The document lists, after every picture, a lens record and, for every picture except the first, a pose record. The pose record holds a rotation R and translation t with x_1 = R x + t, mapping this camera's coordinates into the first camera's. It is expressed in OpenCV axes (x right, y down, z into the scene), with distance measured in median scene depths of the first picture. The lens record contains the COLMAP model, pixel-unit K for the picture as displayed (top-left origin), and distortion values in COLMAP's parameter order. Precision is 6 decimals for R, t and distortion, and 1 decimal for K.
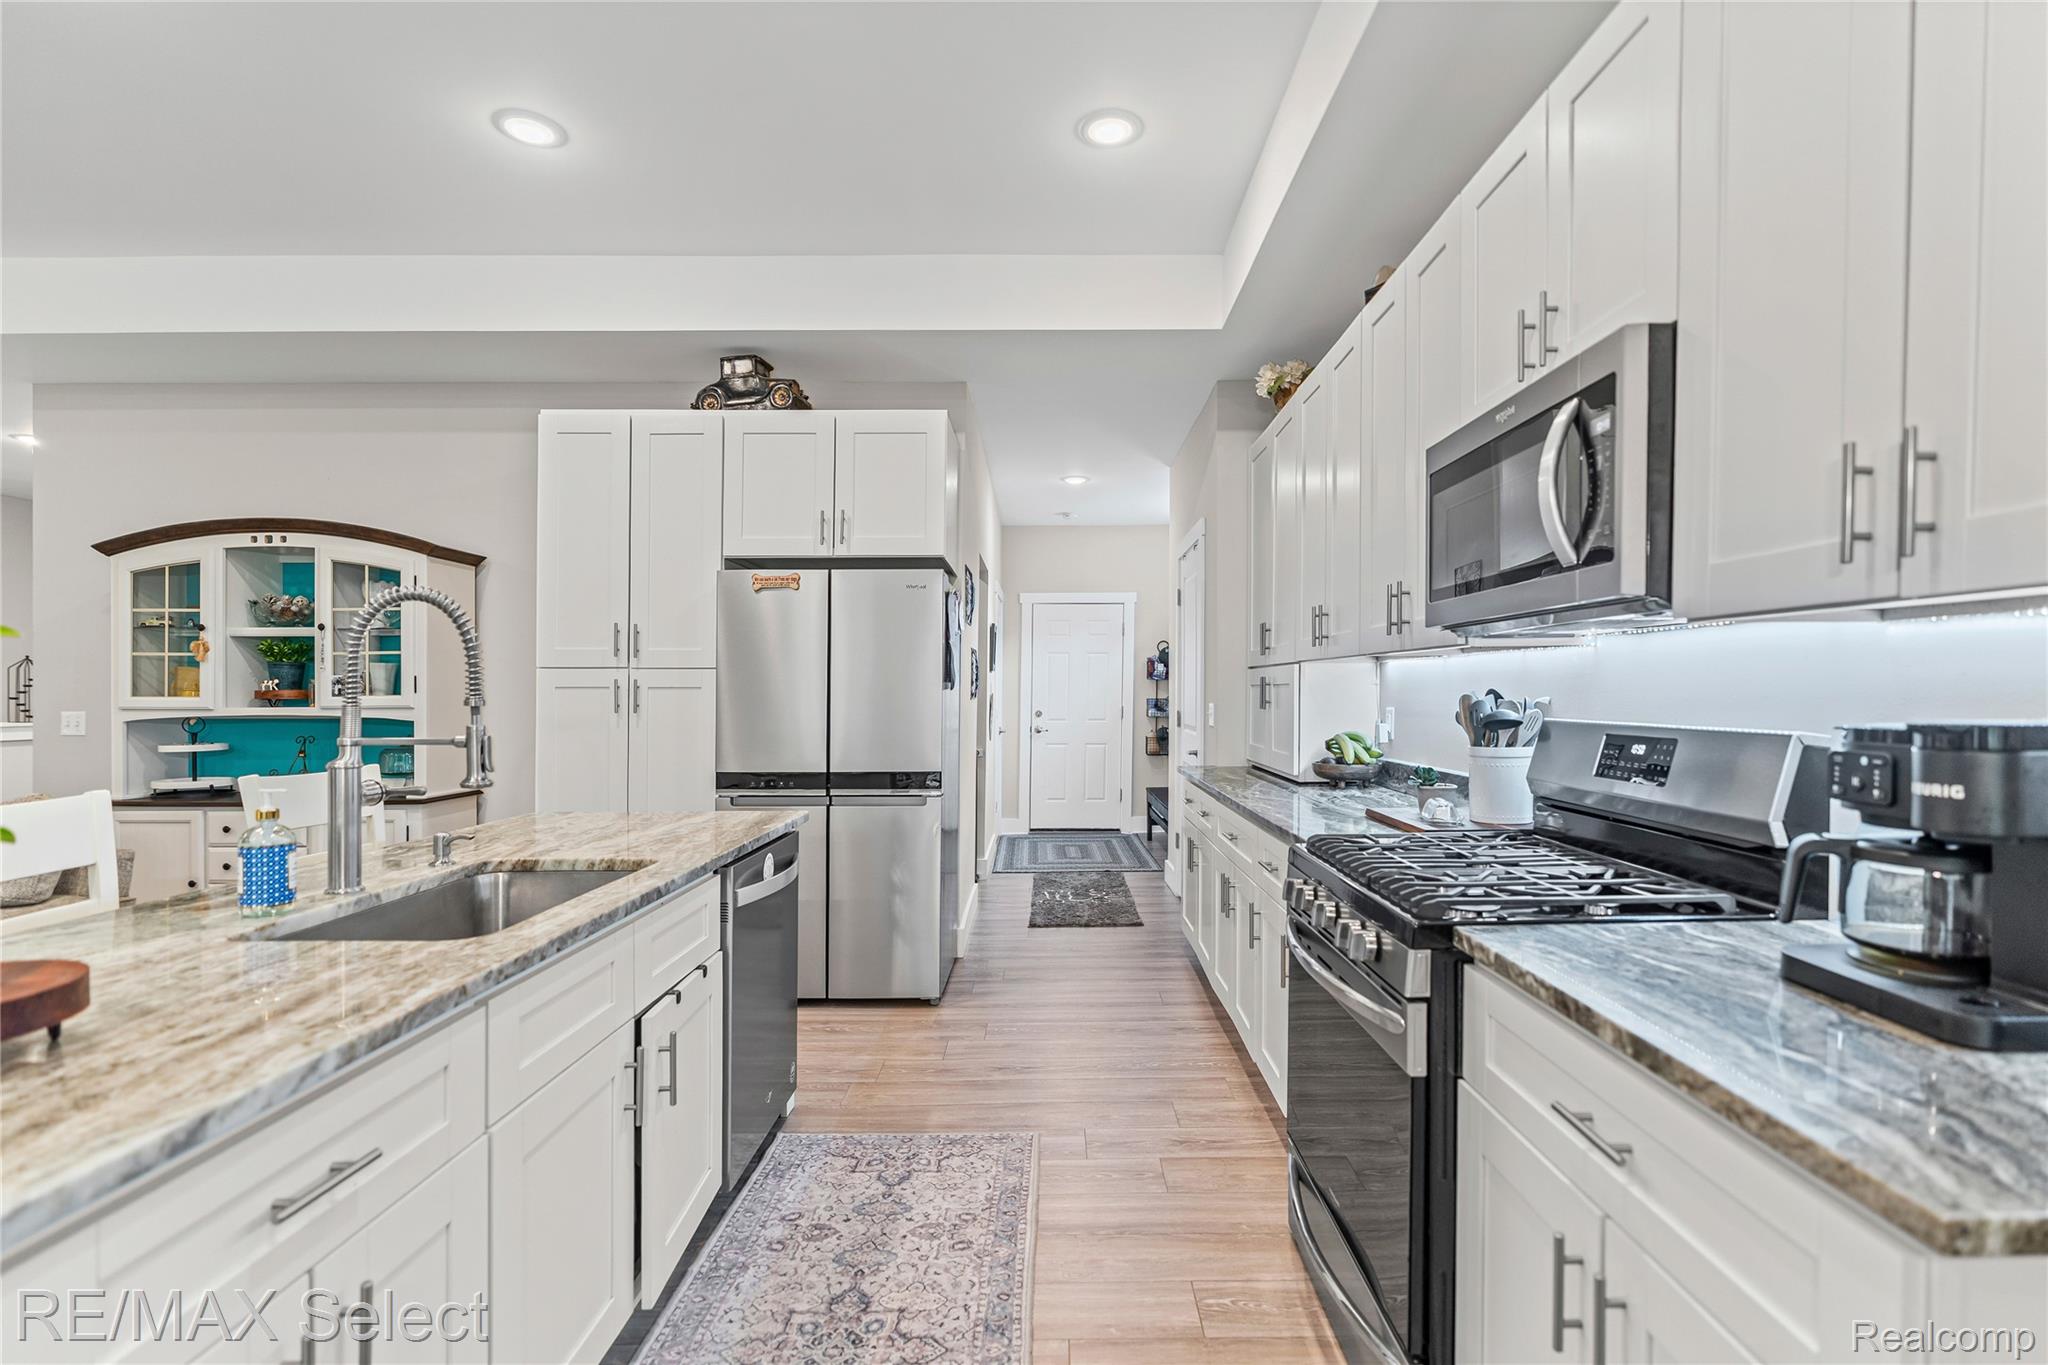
lens RADIAL K [[963.1, 0, 1051.0], [0, 963.1, 698.2], [0, 0, 1]] dist [-0.004442, 0.003946]
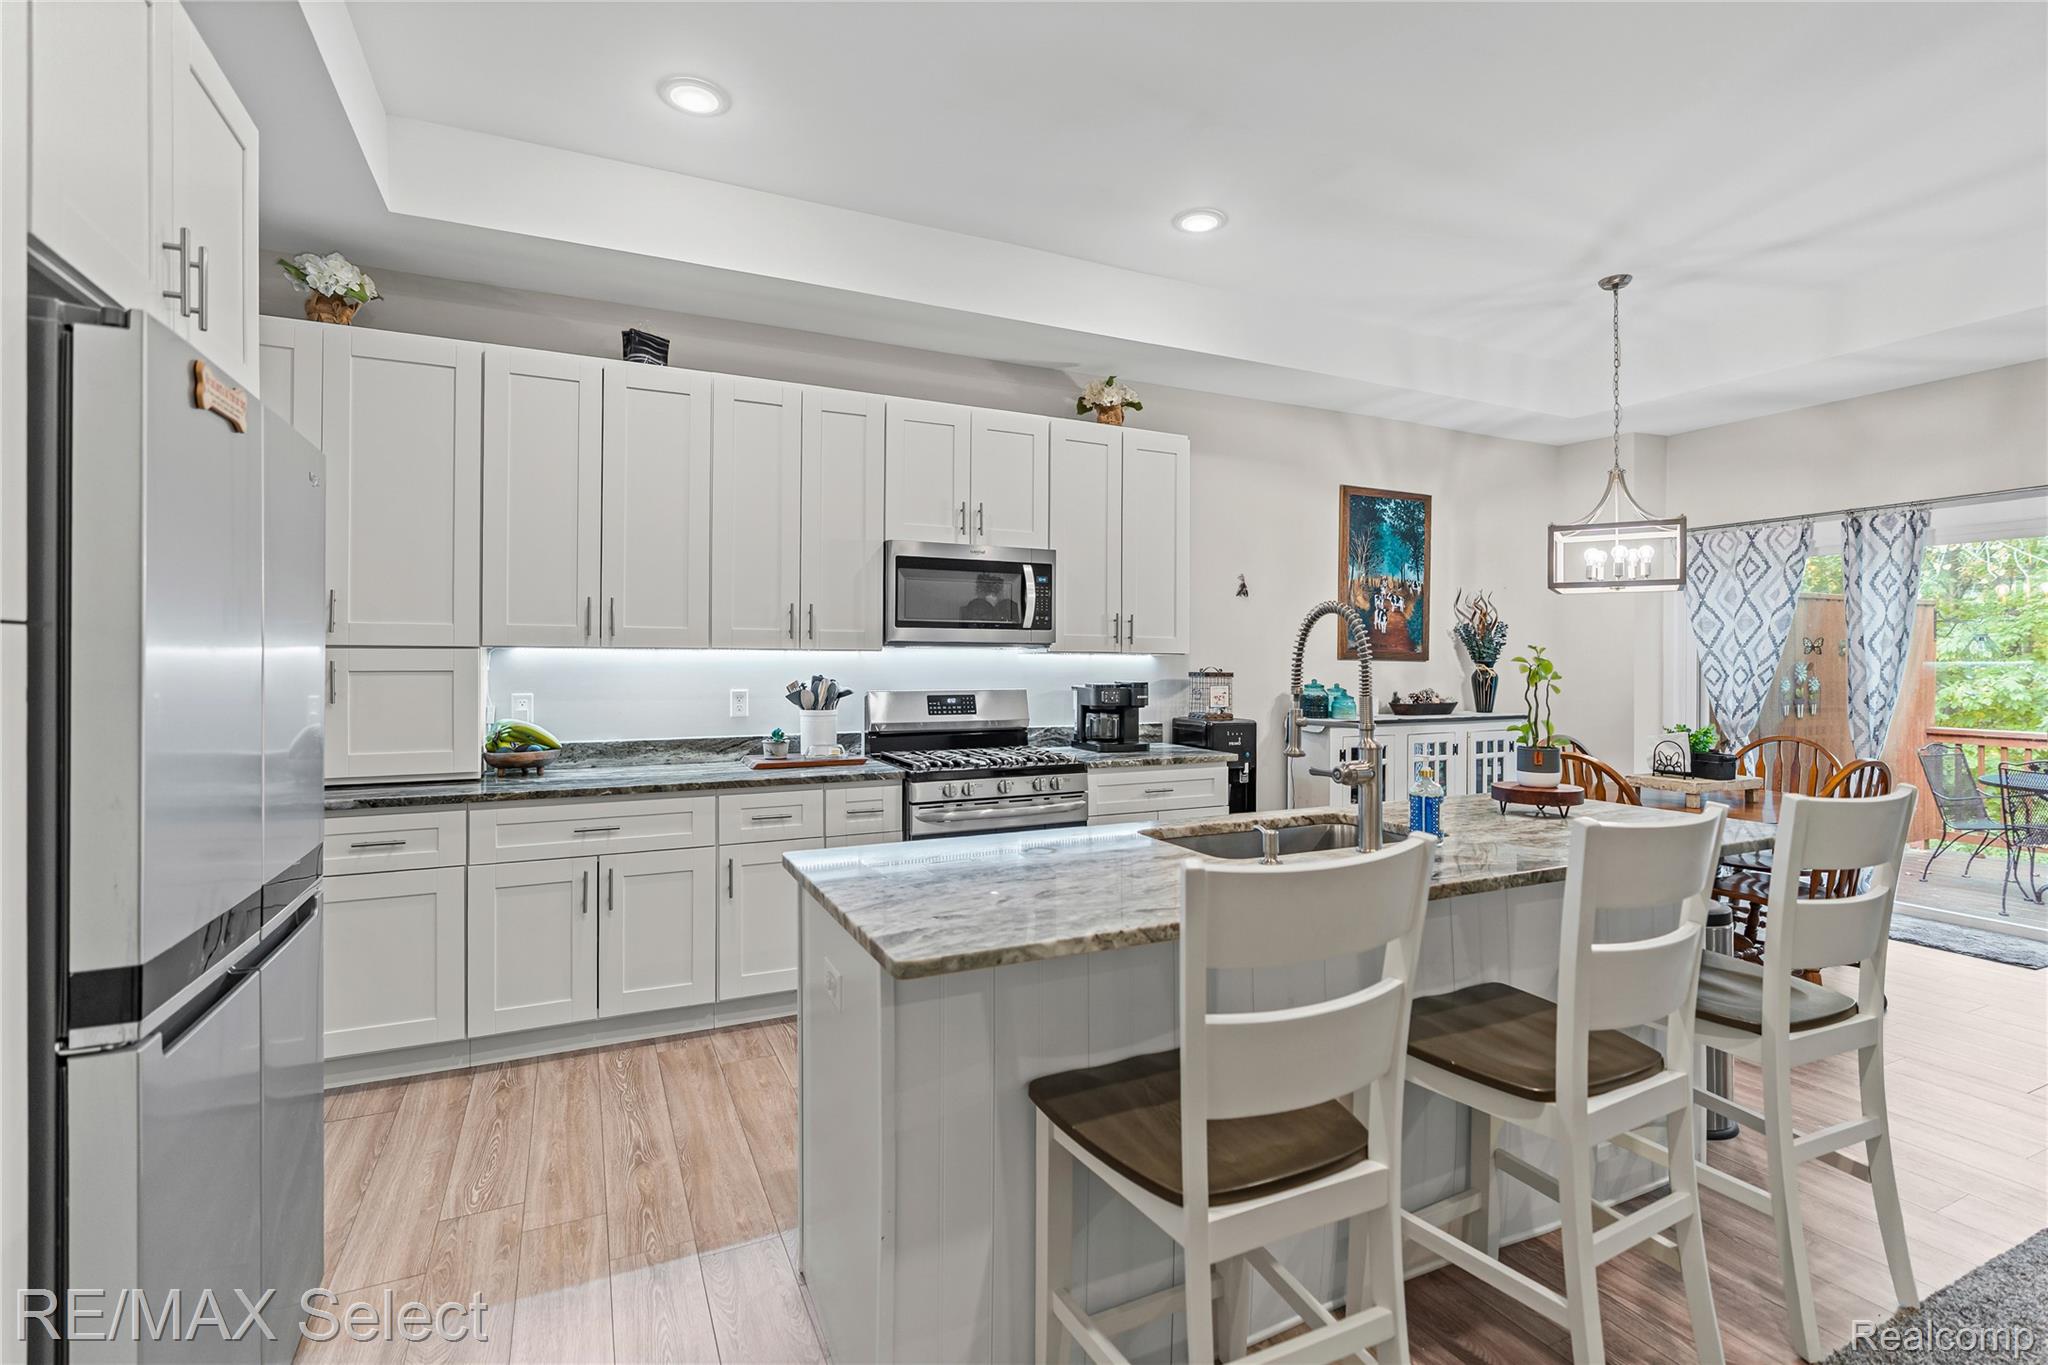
lens RADIAL K [[963.1, 0, 1035.1], [0, 963.1, 657.9], [0, 0, 1]] dist [-0.004442, 0.003946]
pose [[-0.440109, 0.003601, 0.897937, -0.768581], [0.006166, 0.999981, -0.000988, -0.022701], [-0.897923, 0.005102, -0.440123, 0.898427]]
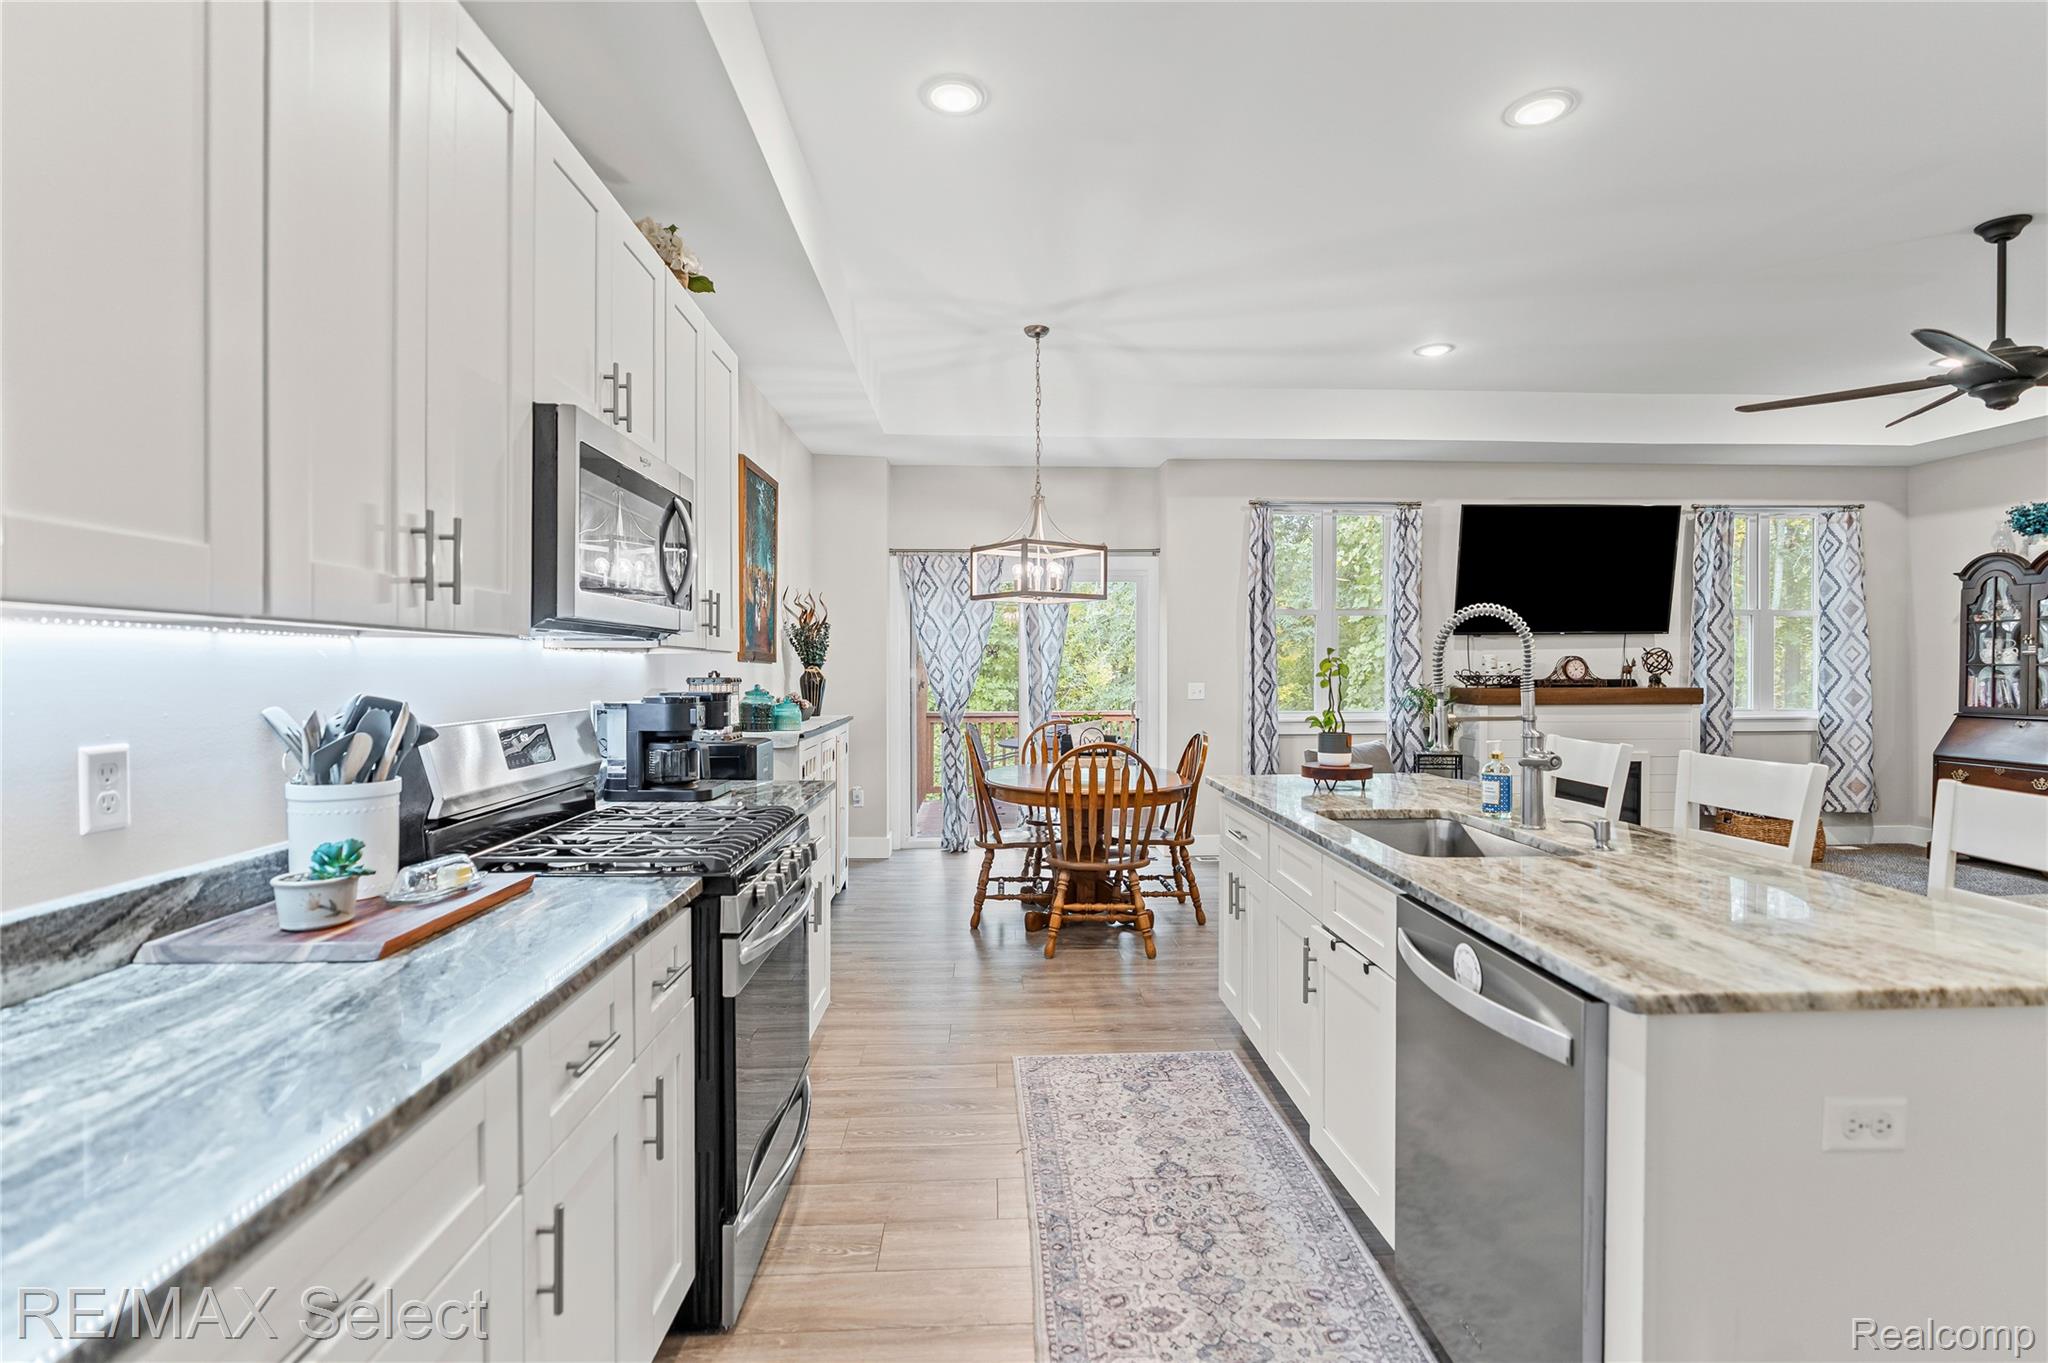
lens RADIAL K [[963.1, 0, 1017.8], [0, 963.1, 667.4], [0, 0, 1]] dist [-0.004442, 0.003946]
pose [[-0.999116, 0.003626, -0.041874, 0.042264], [0.003271, 0.999958, 0.008548, -0.020245], [0.041903, 0.008403, -0.999086, 1.085725]]
